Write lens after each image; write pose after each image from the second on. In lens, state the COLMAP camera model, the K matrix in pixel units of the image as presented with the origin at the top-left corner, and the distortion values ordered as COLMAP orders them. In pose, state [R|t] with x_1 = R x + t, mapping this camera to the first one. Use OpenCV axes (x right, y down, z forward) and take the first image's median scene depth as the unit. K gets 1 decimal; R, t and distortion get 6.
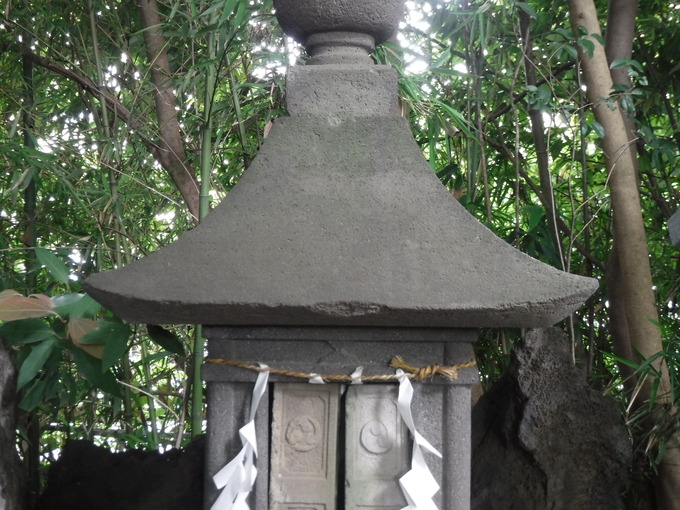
lens RADIAL K [[854.5, 0, 342.0], [0, 854.5, 249.8], [0, 0, 1]] dist [-0.010369, 0.000000]
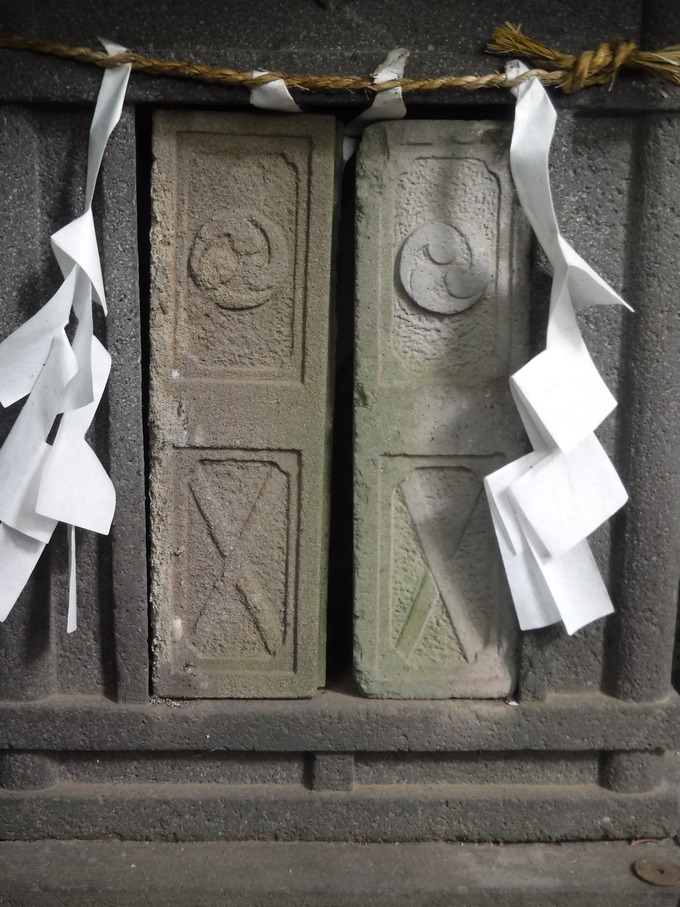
lens RADIAL K [[1139.8, 0, 336.9], [0, 1139.8, 459.4], [0, 0, 1]] dist [-0.010369, 0.000000]
pose [[0.999992, 0.000306, -0.003979, -0.001743], [0.000550, 0.976996, 0.213257, 0.195774], [0.003953, -0.213258, 0.976988, 0.515280]]
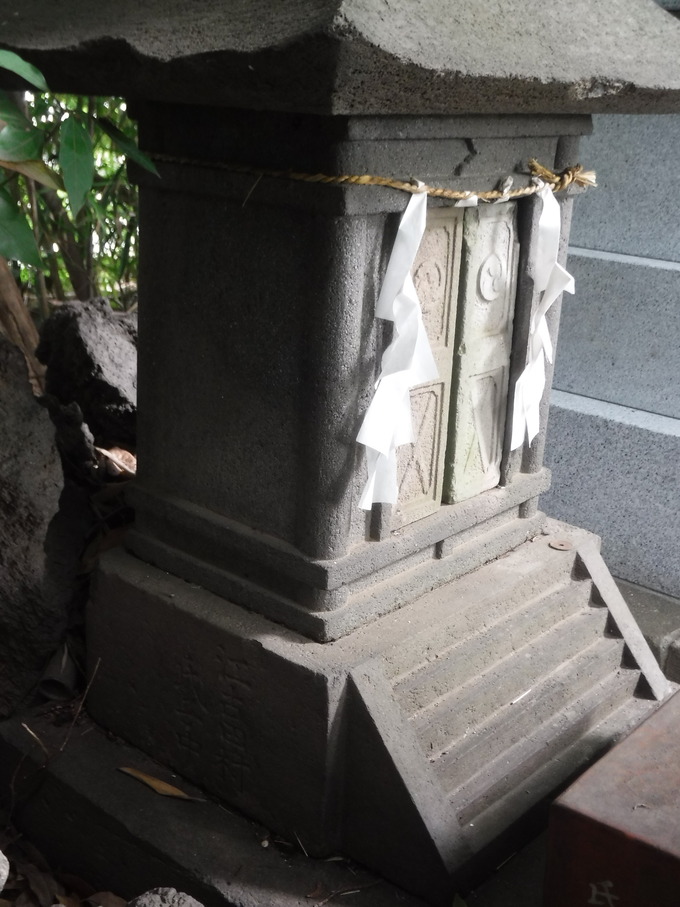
lens RADIAL K [[1139.8, 0, 340.1], [0, 1139.8, 450.8], [0, 0, 1]] dist [-0.010369, 0.000000]
pose [[0.675077, -0.220112, 0.704146, -0.736398], [-0.056873, 0.936087, 0.347141, 0.034177], [-0.735552, -0.274394, 0.619412, 0.474416]]
